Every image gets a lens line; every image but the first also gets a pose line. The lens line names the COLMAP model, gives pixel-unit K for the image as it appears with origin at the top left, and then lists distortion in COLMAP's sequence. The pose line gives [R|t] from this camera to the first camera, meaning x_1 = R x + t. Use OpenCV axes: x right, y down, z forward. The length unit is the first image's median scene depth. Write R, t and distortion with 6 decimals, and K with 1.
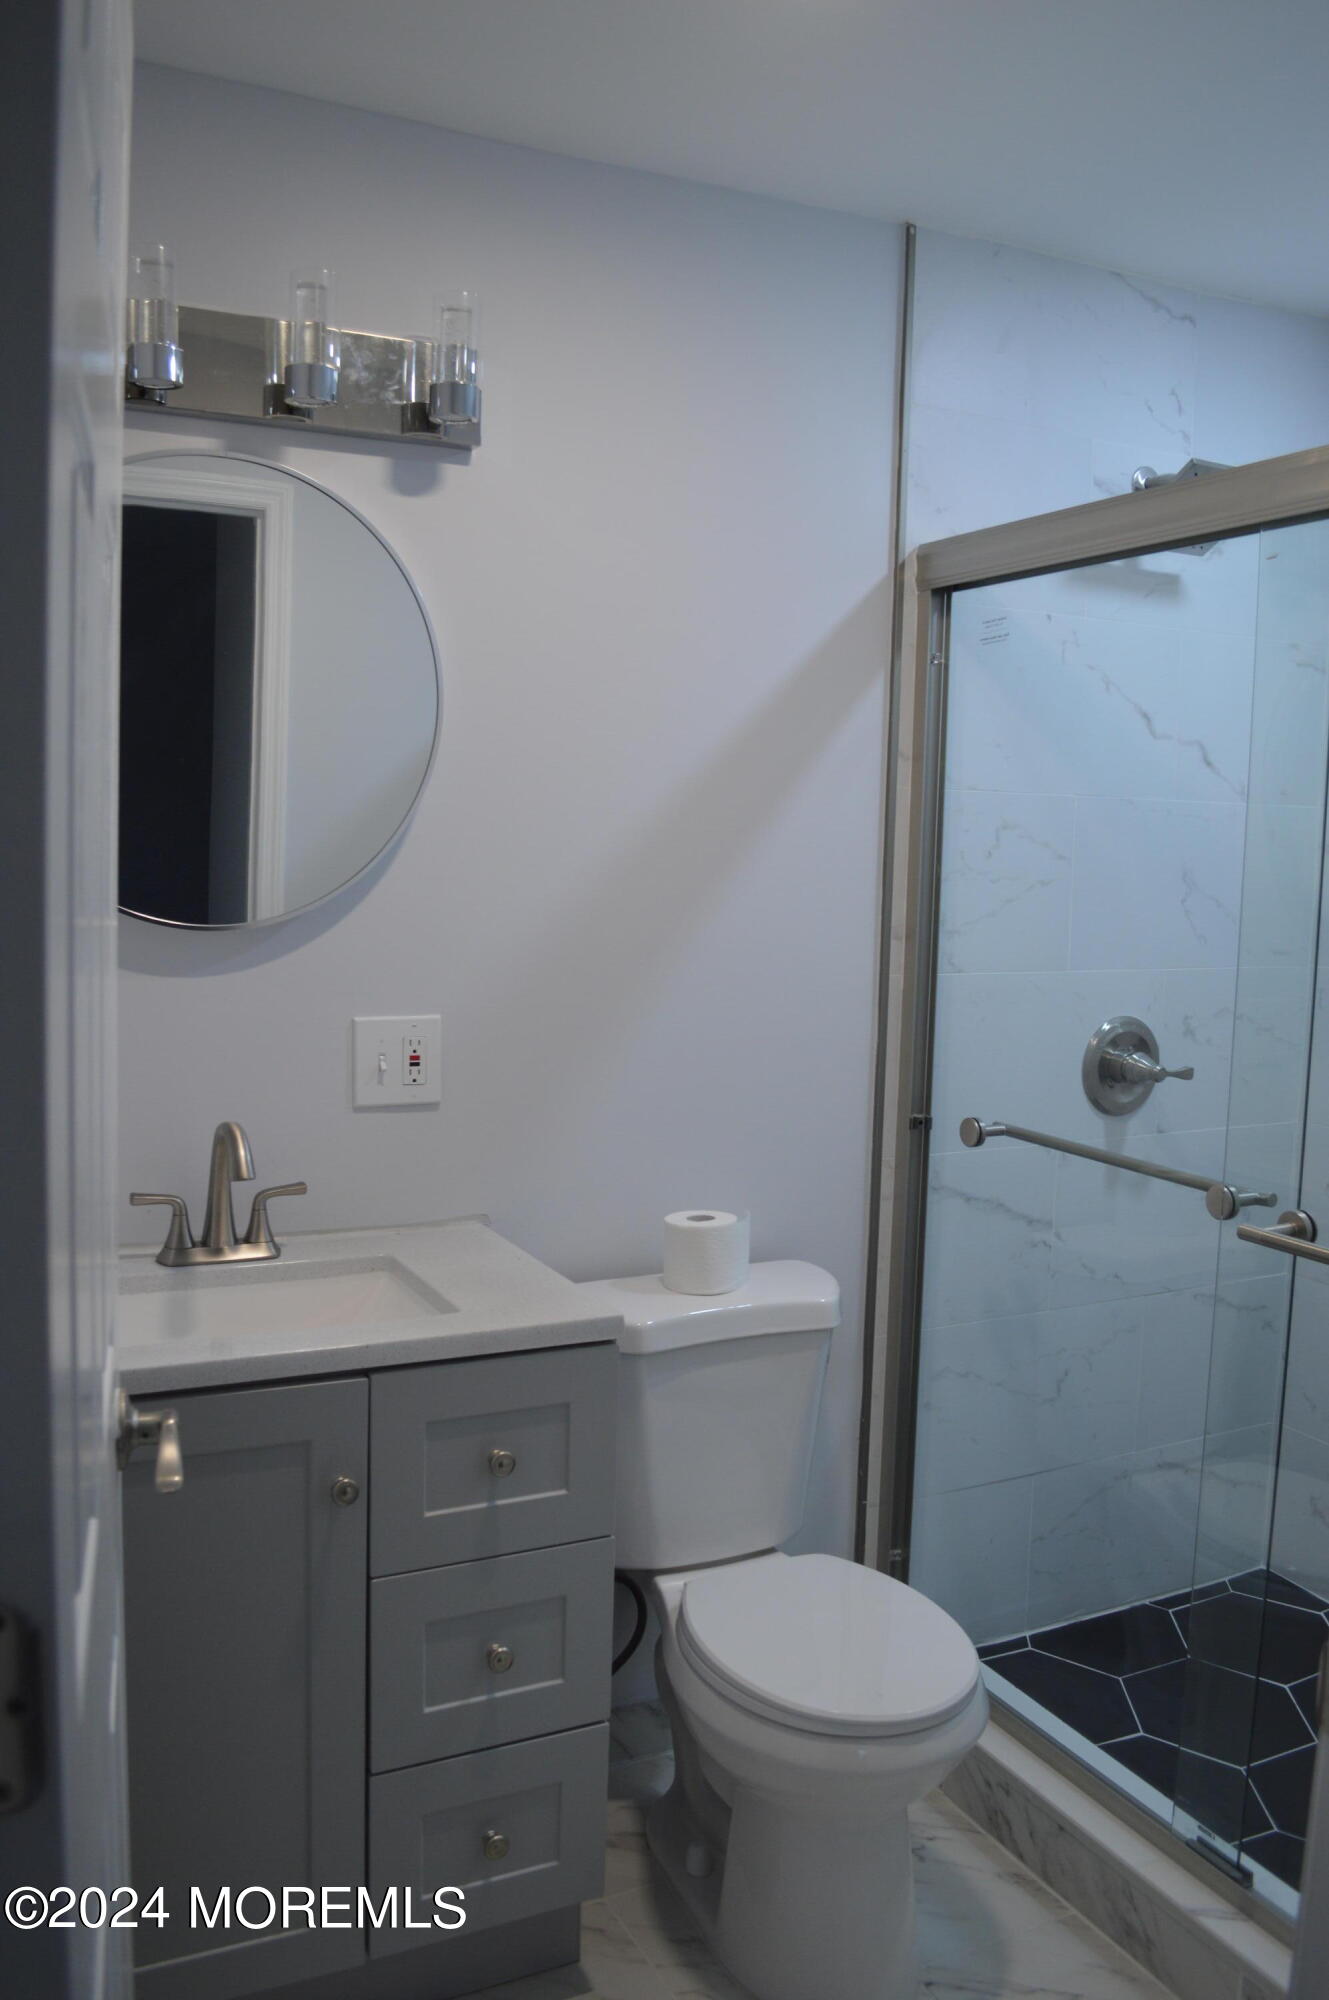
lens RADIAL K [[1599.6, 0, 664.5], [0, 1599.6, 1000.0], [0, 0, 1]] dist [-0.081320, 0.011035]
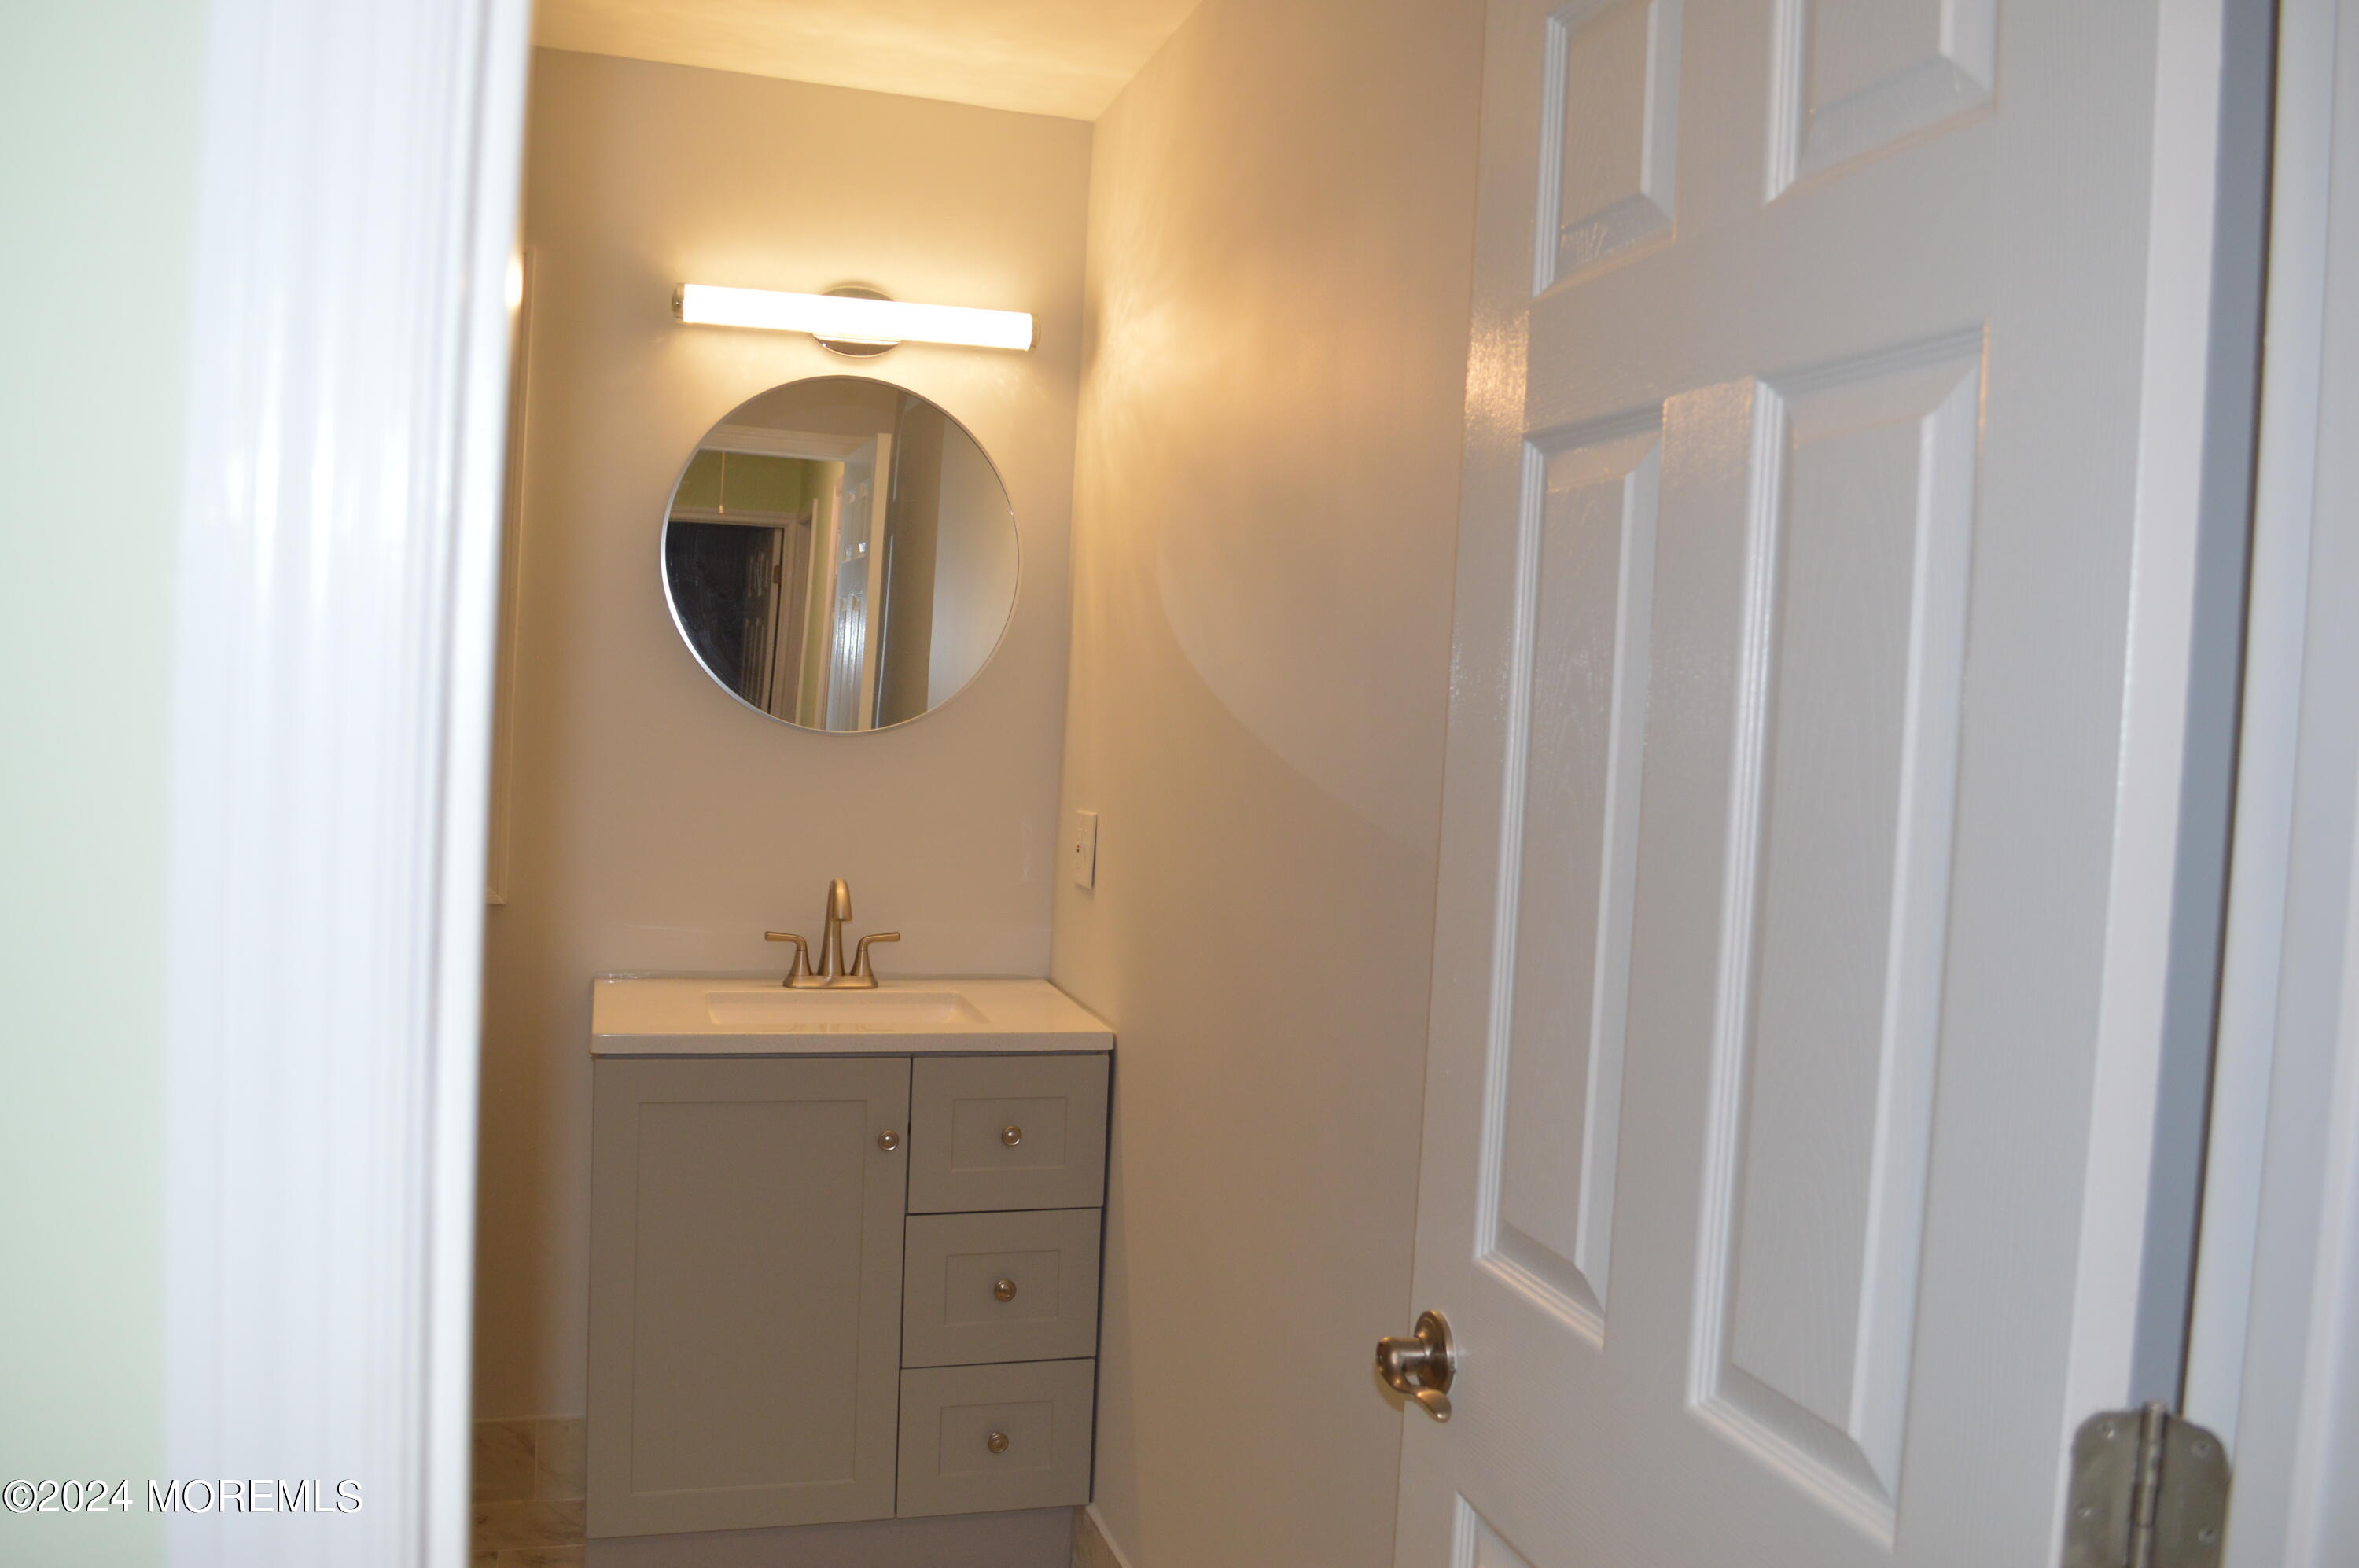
lens RADIAL K [[1886.8, 0, 1179.5], [0, 1886.8, 784.0], [0, 0, 1]] dist [-0.081320, 0.011035]
pose [[0.984532, 0.035001, -0.171672, 0.258643], [-0.043928, 0.997858, -0.048480, 0.060443], [0.169607, 0.055272, 0.983961, -0.471905]]
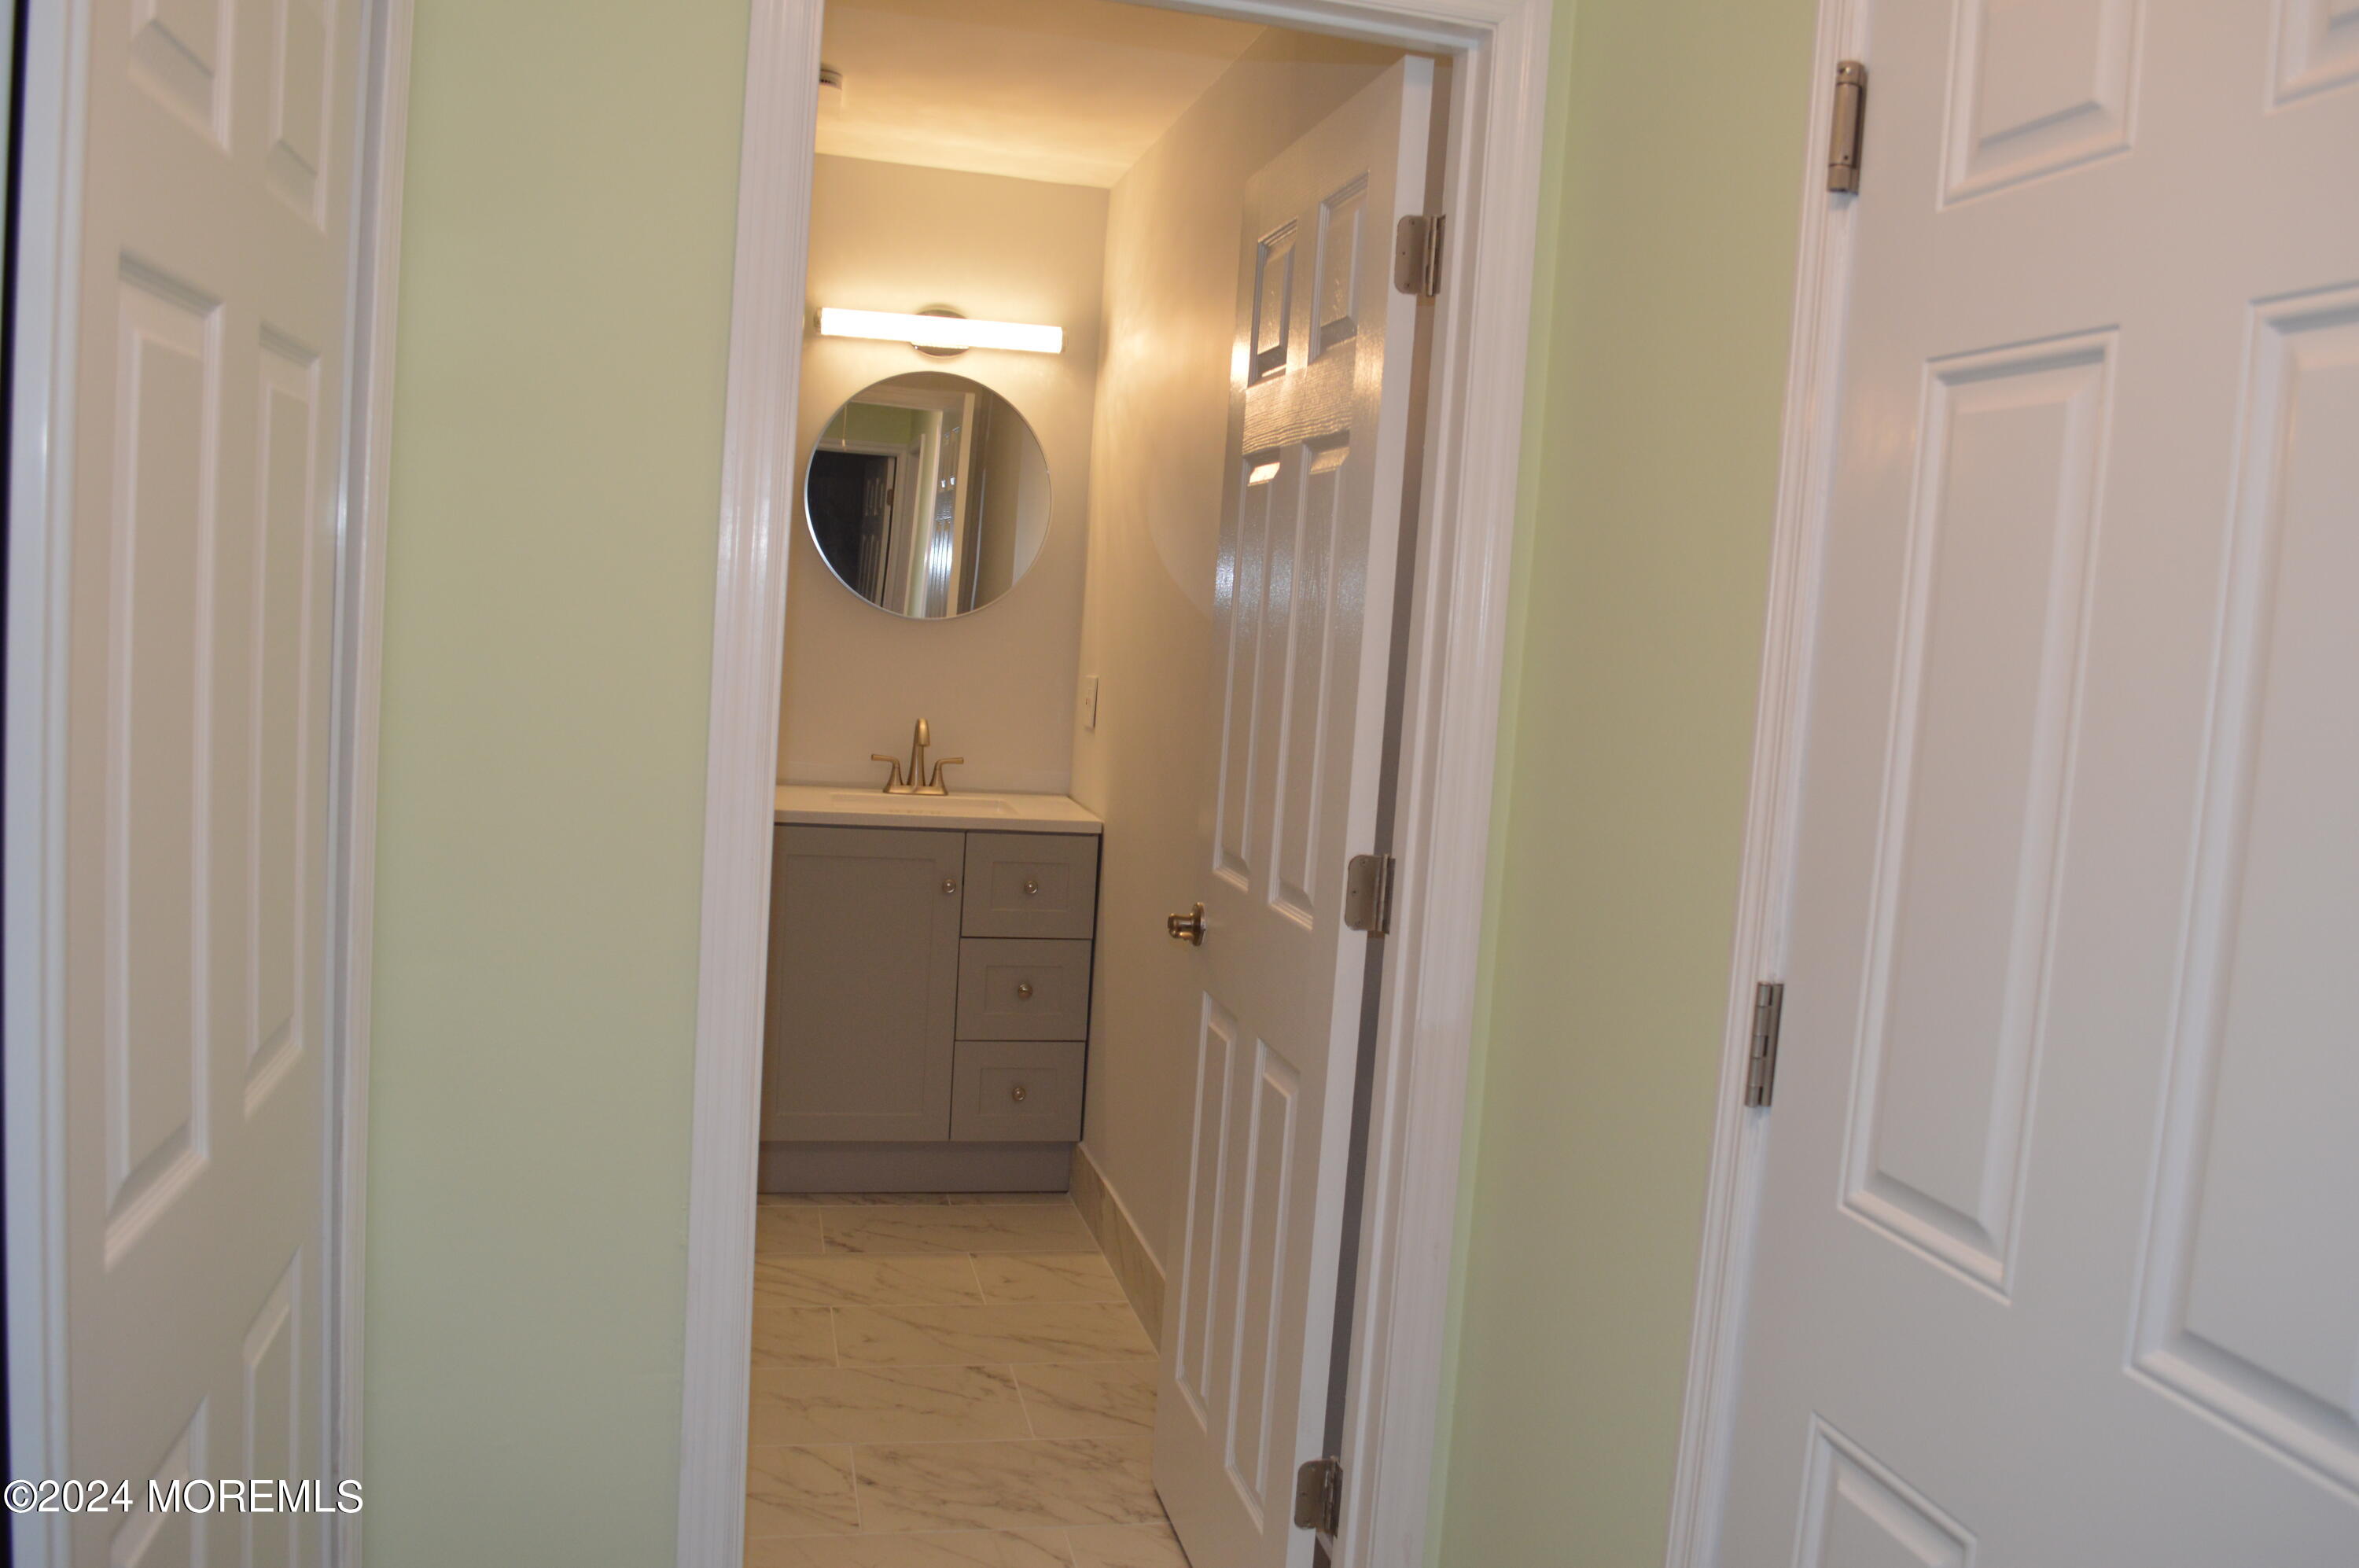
lens RADIAL K [[1886.8, 0, 1179.5], [0, 1886.8, 784.0], [0, 0, 1]] dist [-0.081320, 0.011035]
pose [[0.971467, 0.065330, -0.227999, 0.535317], [-0.067434, 0.997723, -0.001438, 0.134808], [0.227386, 0.016772, 0.973660, -1.110008]]
